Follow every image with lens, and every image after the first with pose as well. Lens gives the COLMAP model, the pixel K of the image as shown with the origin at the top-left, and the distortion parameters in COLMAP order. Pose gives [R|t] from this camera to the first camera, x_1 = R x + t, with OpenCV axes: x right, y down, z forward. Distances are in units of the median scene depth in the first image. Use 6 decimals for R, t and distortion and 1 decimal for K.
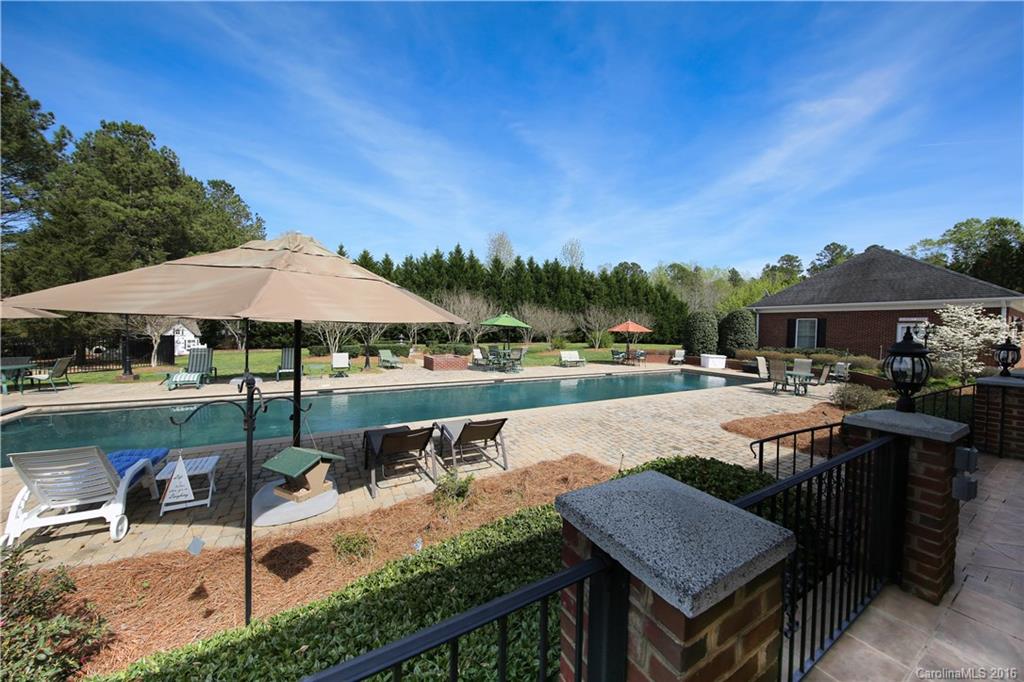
lens RADIAL K [[345.4, 0, 511.0], [0, 345.4, 341.7], [0, 0, 1]] dist [-0.010634, -0.000763]
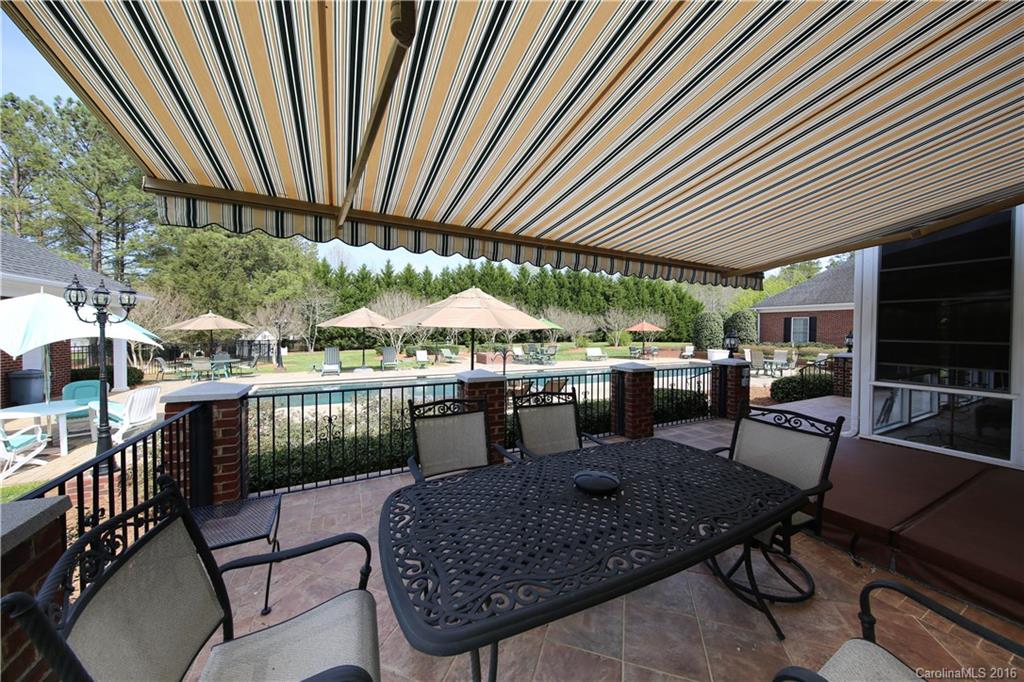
lens RADIAL K [[345.4, 0, 512.6], [0, 345.4, 340.3], [0, 0, 1]] dist [-0.010634, -0.000763]
pose [[0.998730, -0.015636, -0.047888, -0.036211], [0.015227, 0.999845, -0.008893, 0.004376], [0.048020, 0.008152, 0.998813, -0.142678]]
